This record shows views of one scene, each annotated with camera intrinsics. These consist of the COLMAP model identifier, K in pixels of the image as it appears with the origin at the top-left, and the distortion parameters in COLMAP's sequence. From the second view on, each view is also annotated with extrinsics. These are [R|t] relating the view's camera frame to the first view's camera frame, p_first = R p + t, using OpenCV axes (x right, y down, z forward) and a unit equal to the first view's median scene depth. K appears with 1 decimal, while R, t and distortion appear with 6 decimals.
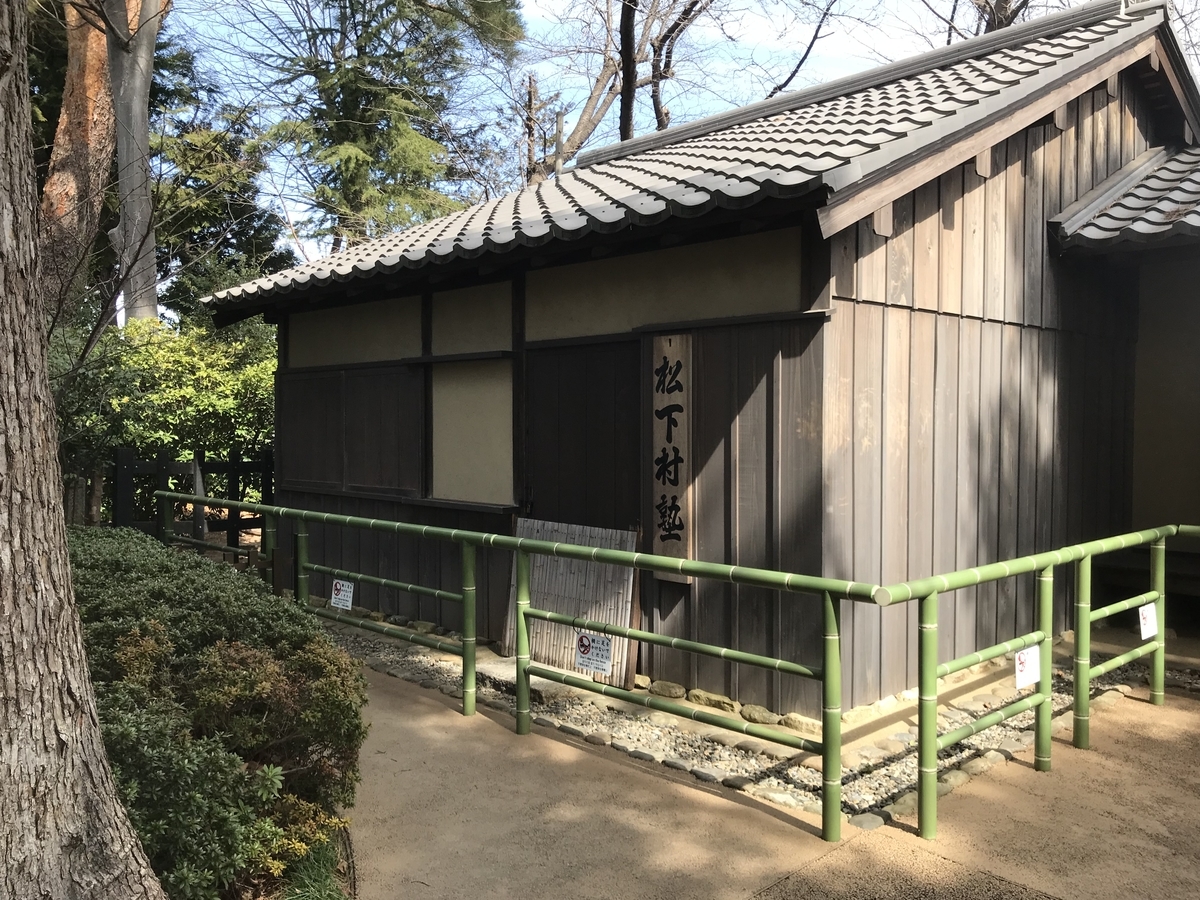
lens RADIAL K [[1016.0, 0, 600.4], [0, 1016.0, 448.5], [0, 0, 1]] dist [0.014034, 0.005807]
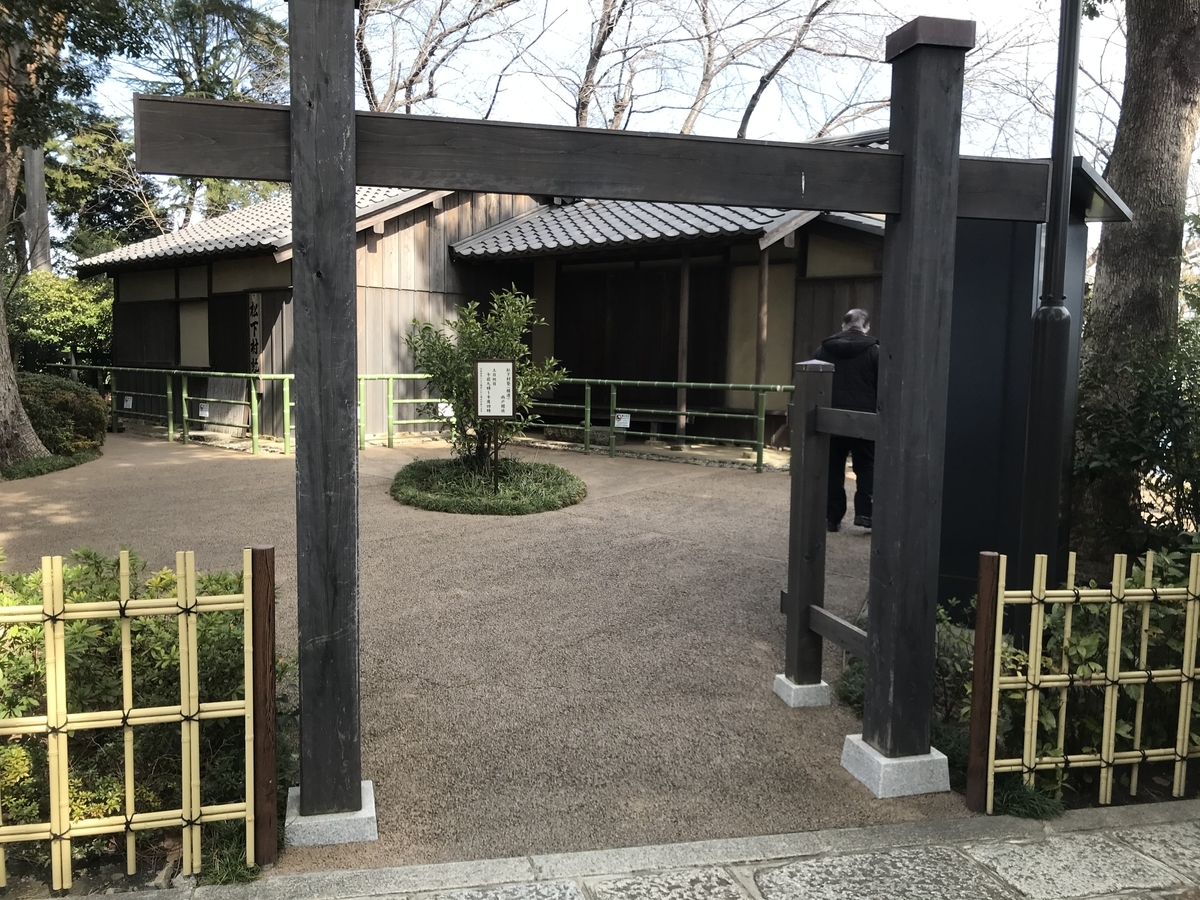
lens RADIAL K [[987.6, 0, 599.6], [0, 987.6, 450.9], [0, 0, 1]] dist [0.011396, -0.001333]
pose [[0.997246, 0.010805, 0.073367, 0.513301], [-0.015780, 0.997590, 0.067560, 0.067105], [-0.072460, -0.068532, 0.995014, -1.042670]]
